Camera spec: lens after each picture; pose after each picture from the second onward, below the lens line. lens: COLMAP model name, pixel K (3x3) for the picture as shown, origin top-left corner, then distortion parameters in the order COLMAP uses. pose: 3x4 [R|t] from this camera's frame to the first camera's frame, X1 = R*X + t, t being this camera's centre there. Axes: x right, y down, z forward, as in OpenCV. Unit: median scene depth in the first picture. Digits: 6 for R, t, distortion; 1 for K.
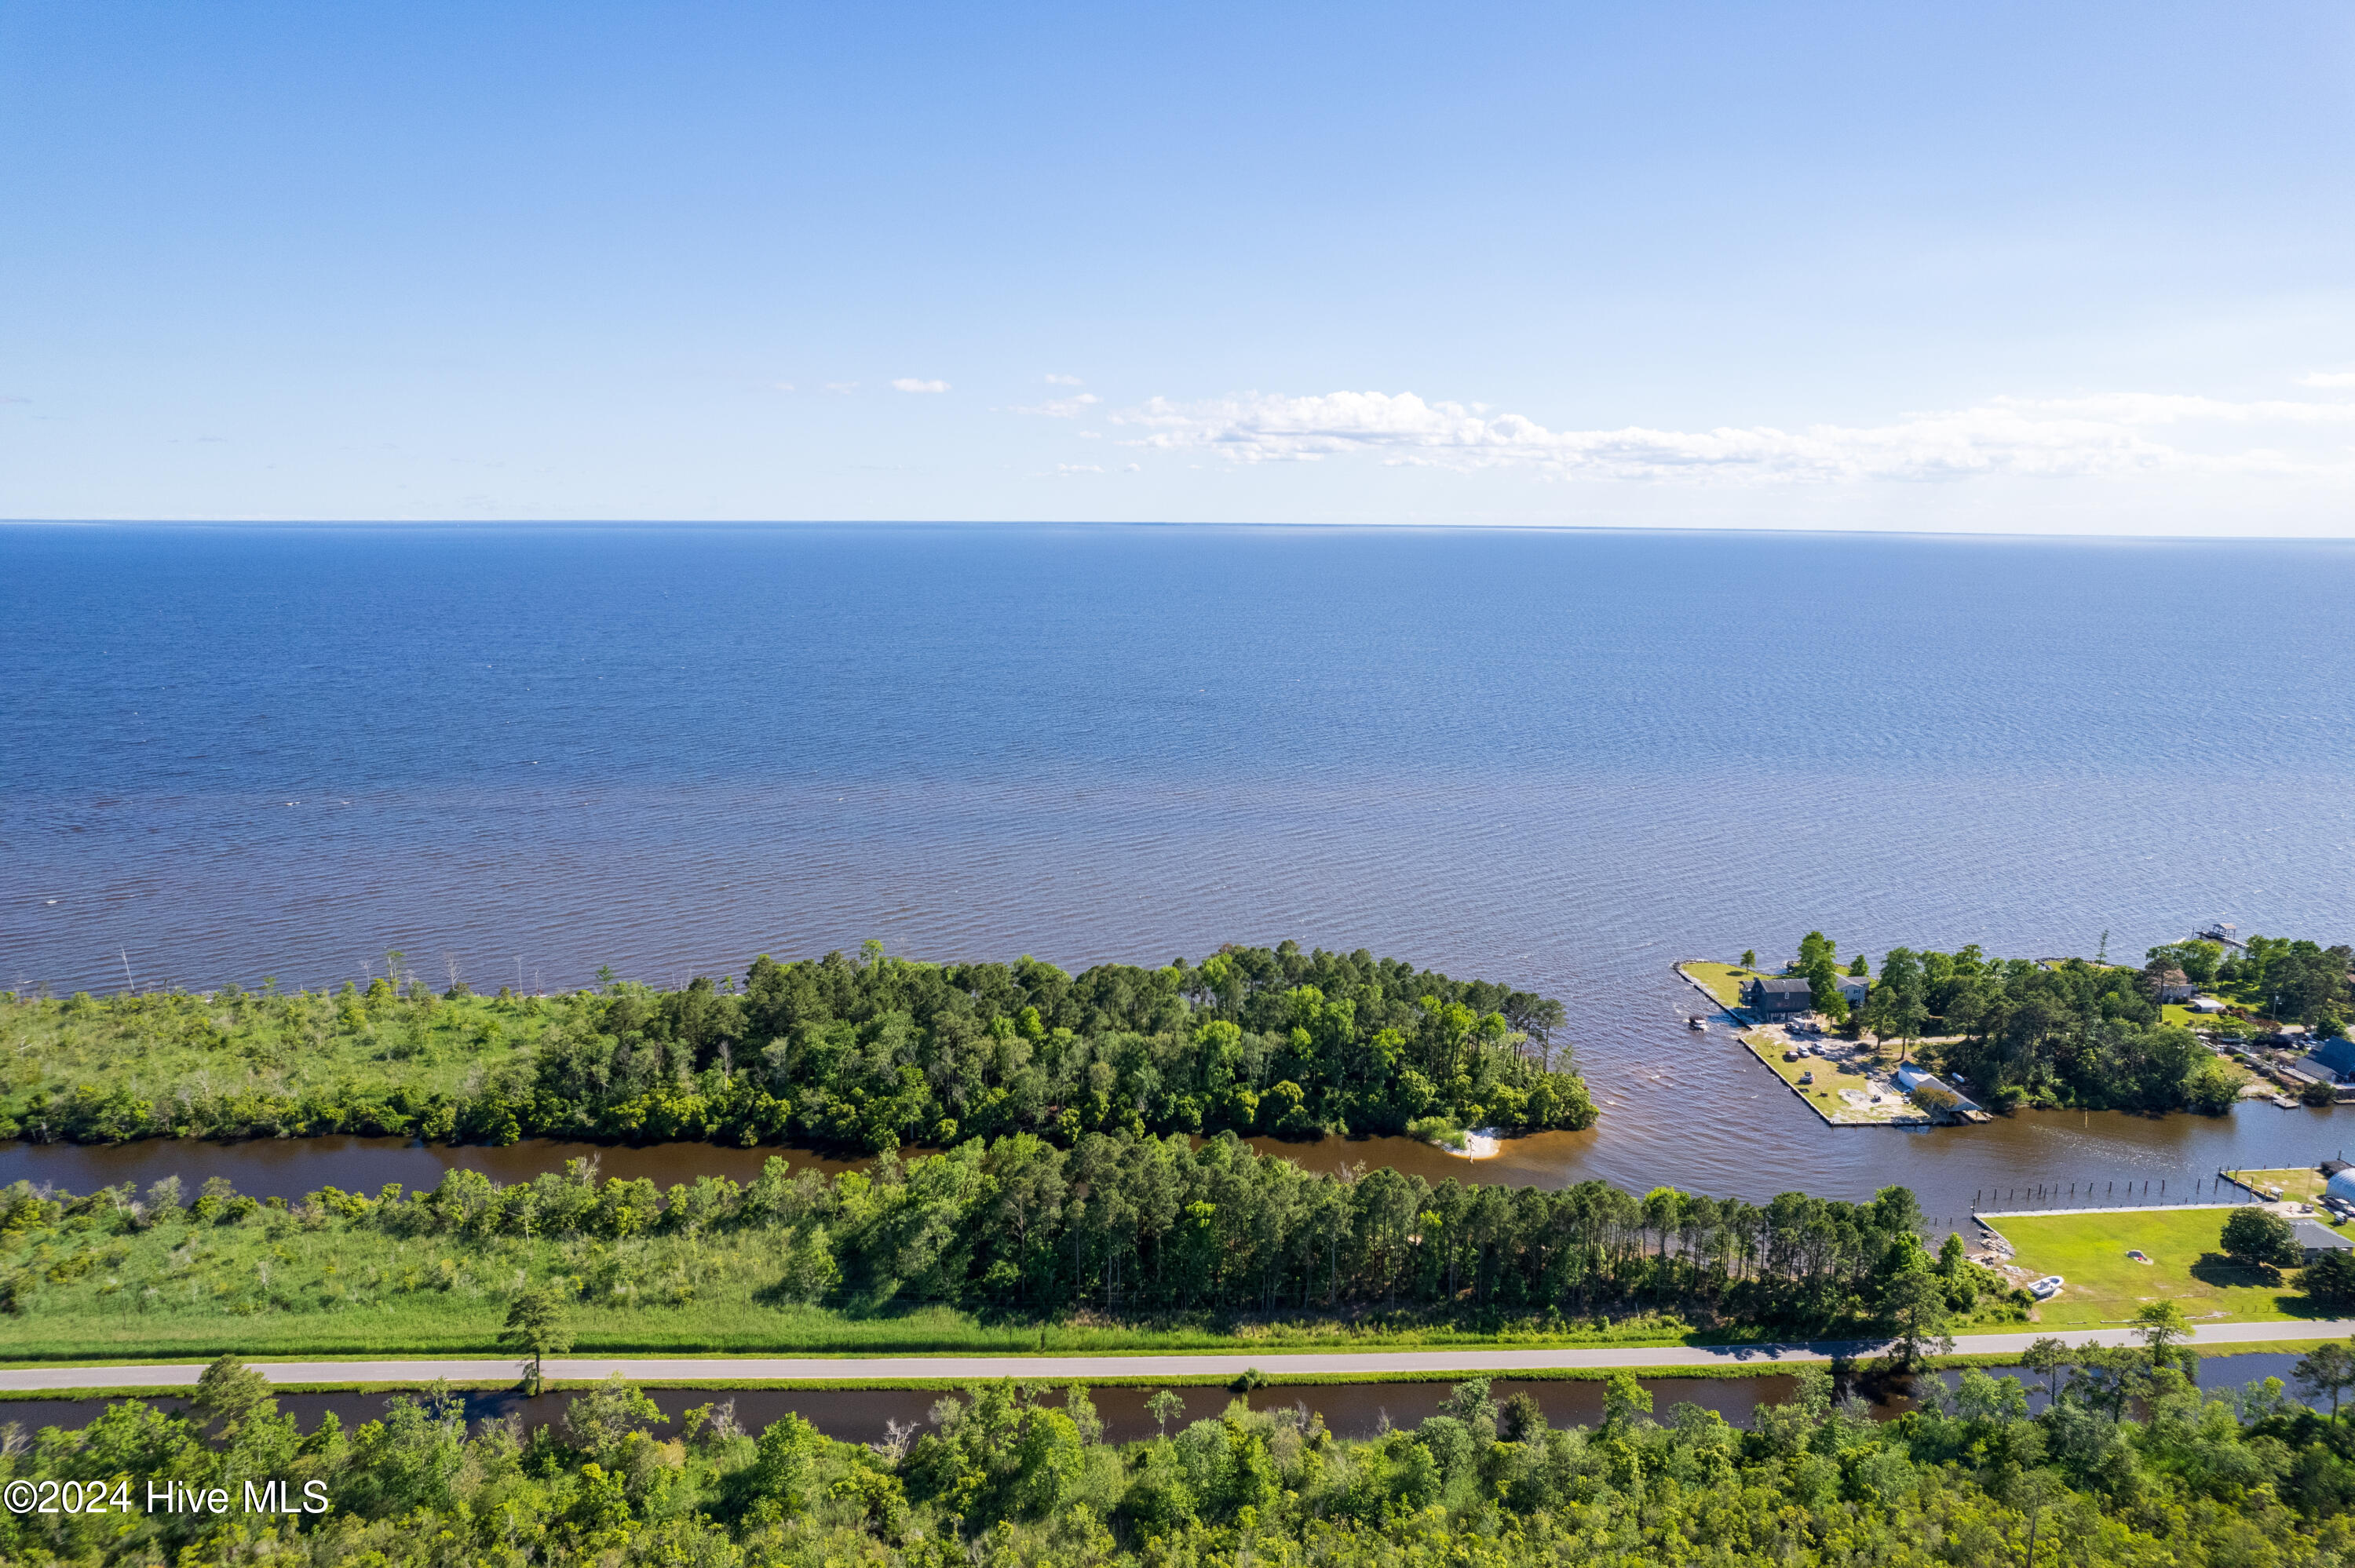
lens RADIAL K [[1505.3, 0, 1182.6], [0, 1505.3, 777.4], [0, 0, 1]] dist [-0.073558, 0.069034]
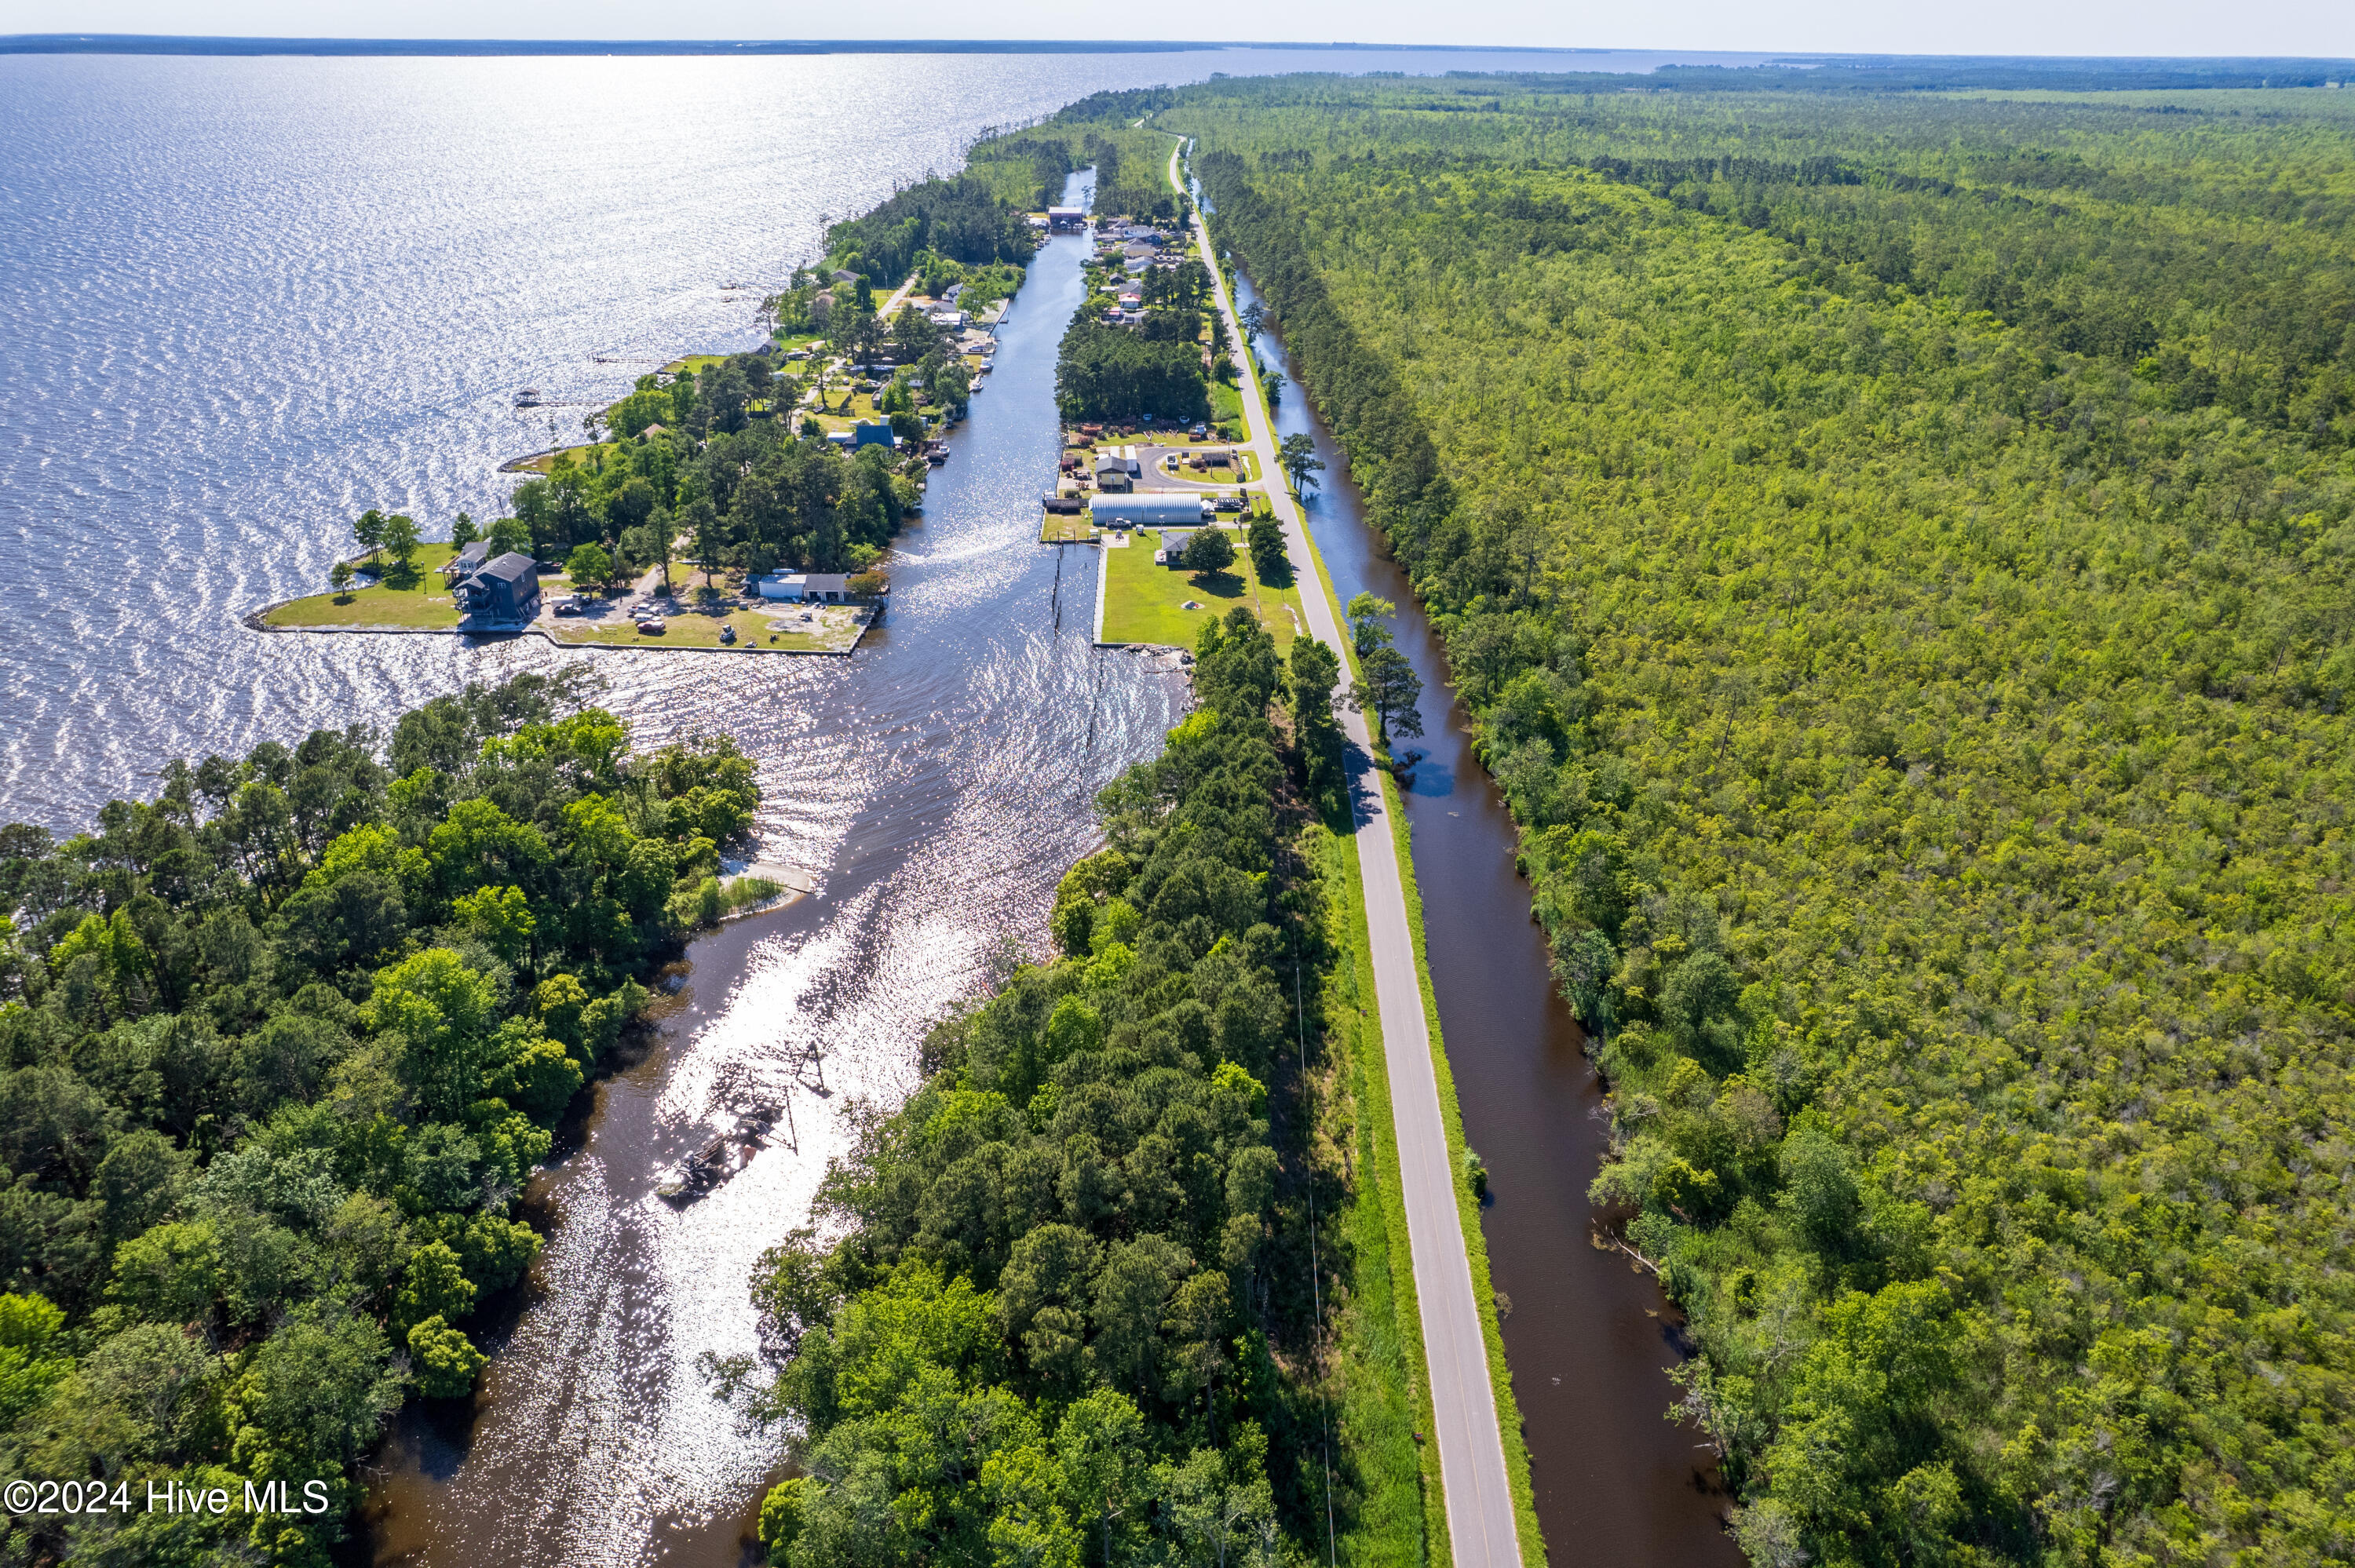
lens RADIAL K [[1505.3, 0, 1182.6], [0, 1505.3, 777.4], [0, 0, 1]] dist [-0.073558, 0.069034]
pose [[0.066581, -0.455532, 0.887726, -0.342117], [0.161247, 0.882918, 0.440971, -0.049109], [-0.984666, 0.113783, 0.132239, 0.728297]]
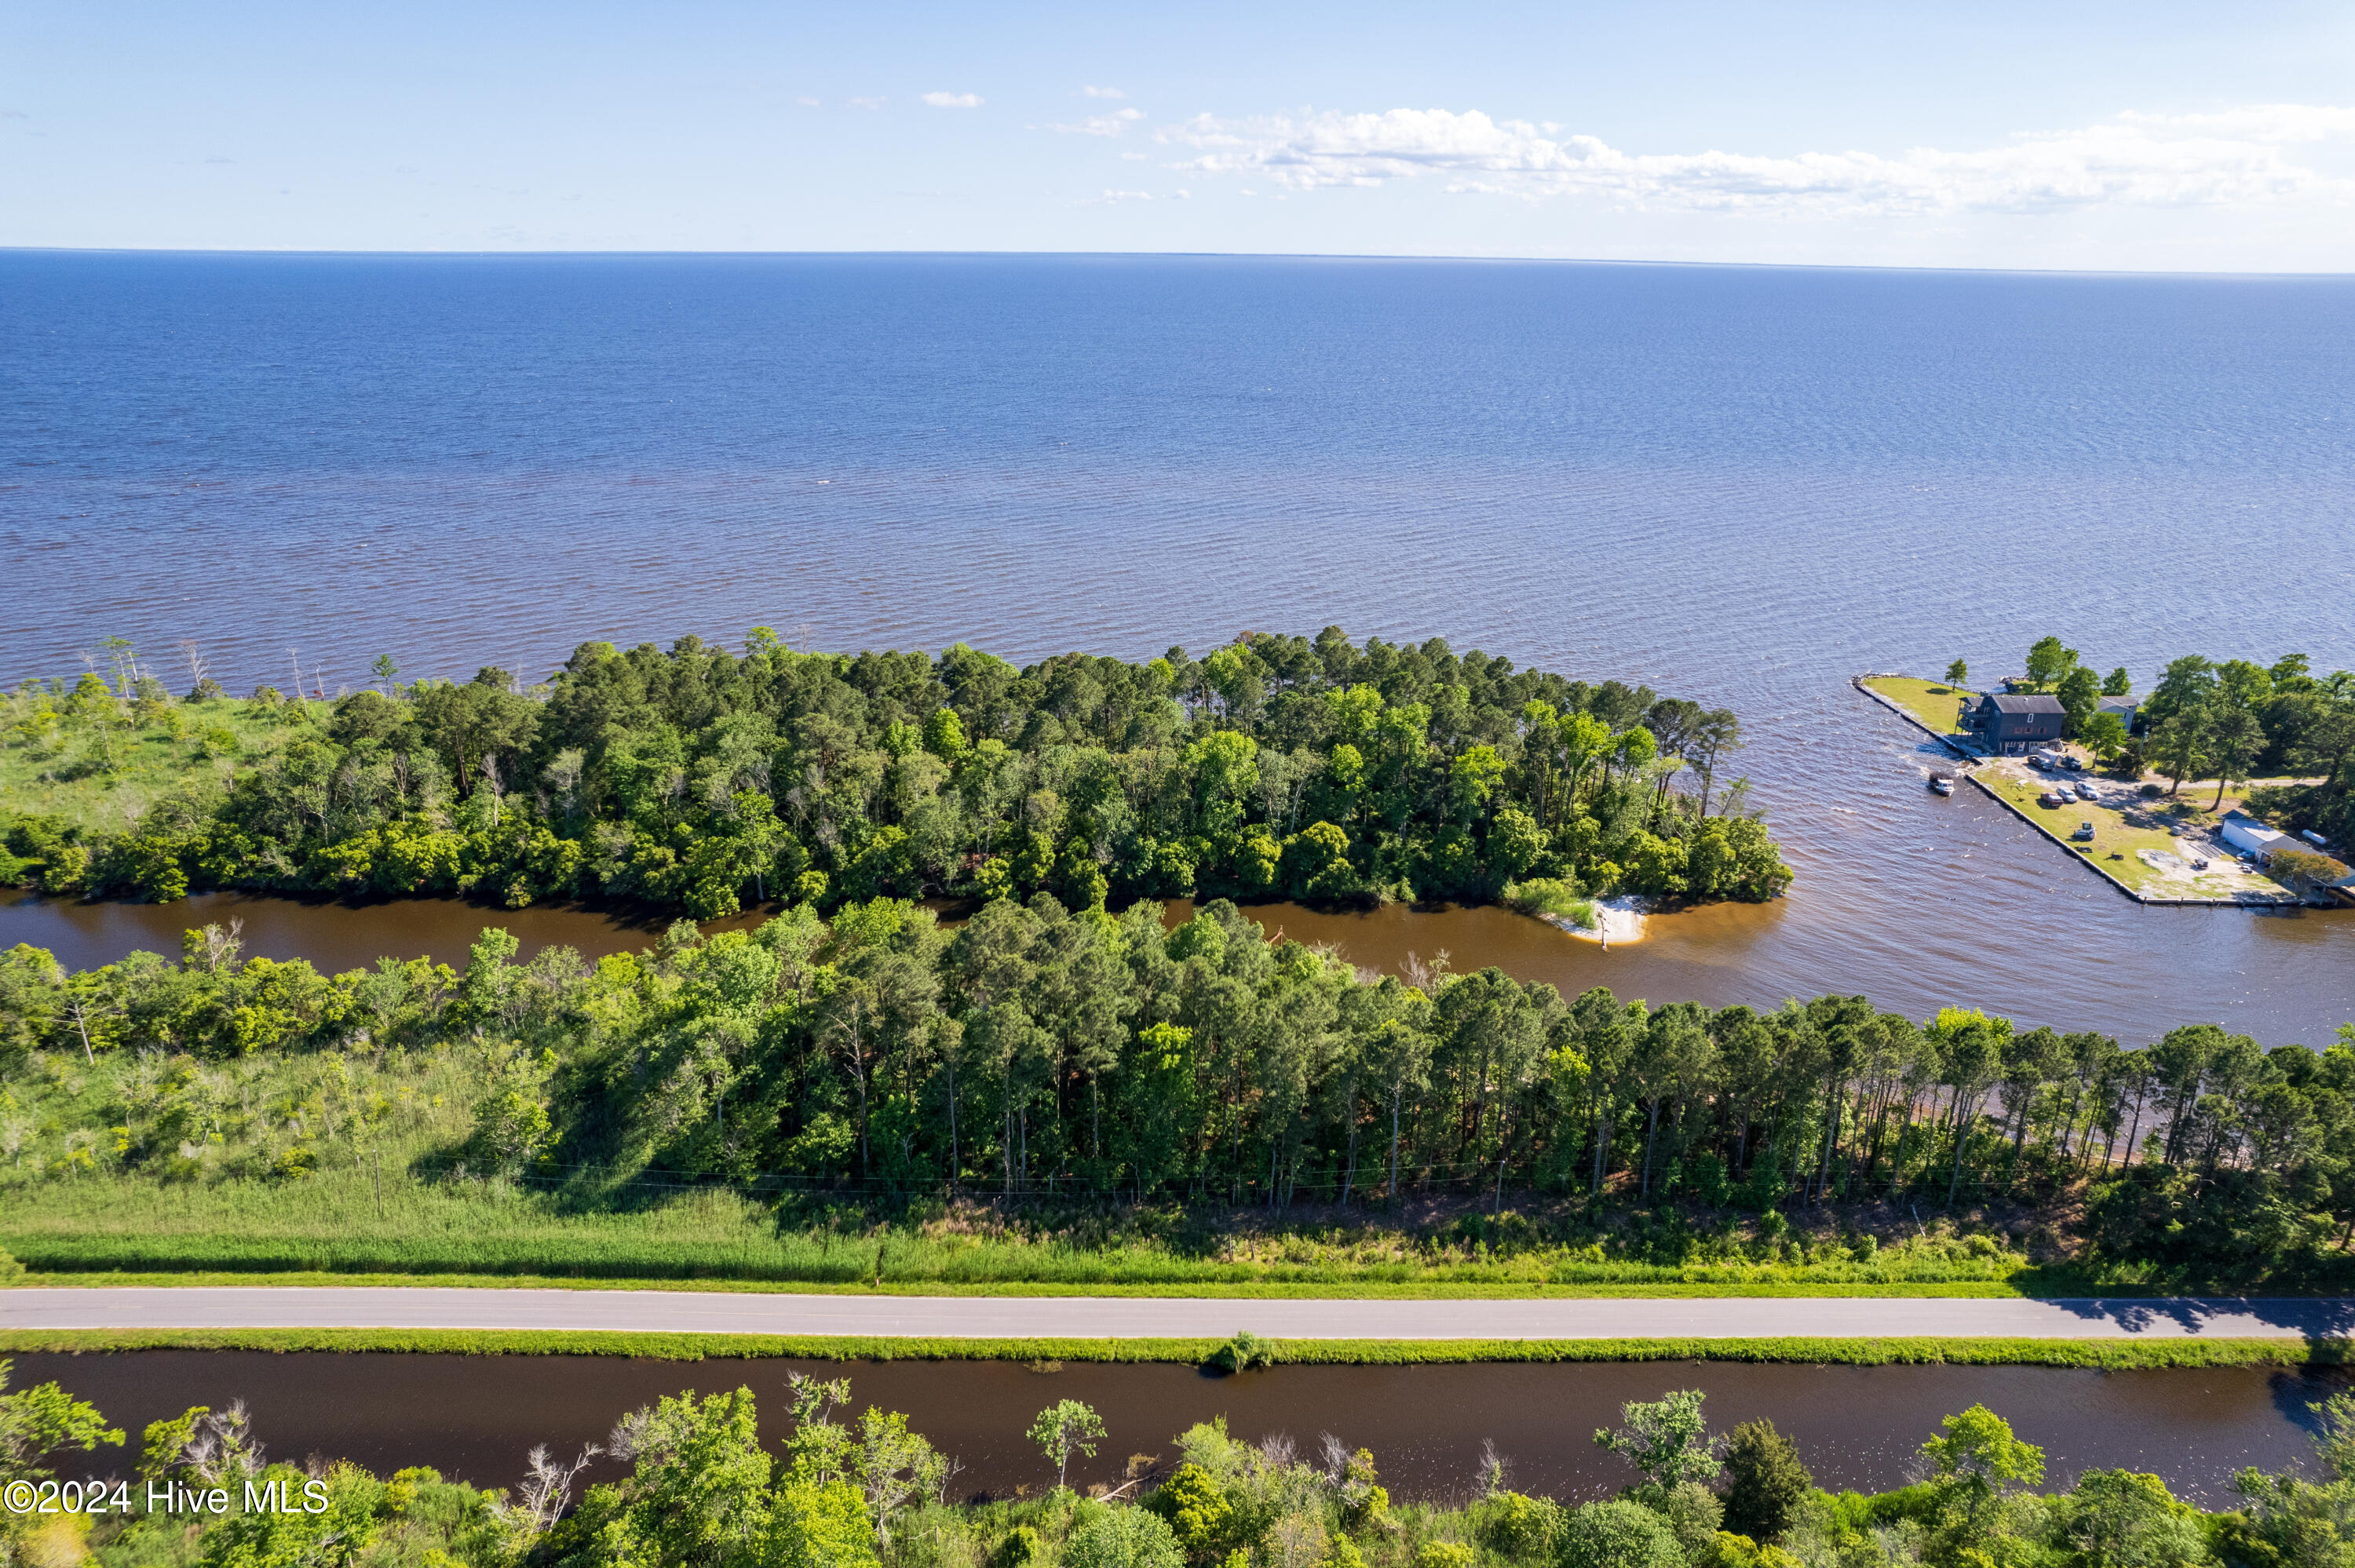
lens RADIAL K [[1505.3, 0, 1182.6], [0, 1505.3, 777.4], [0, 0, 1]] dist [-0.073558, 0.069034]
pose [[0.999468, 0.013177, -0.029840, 0.026810], [-0.008024, 0.985985, 0.166641, 0.073765], [0.031617, -0.166313, 0.985566, 0.351197]]
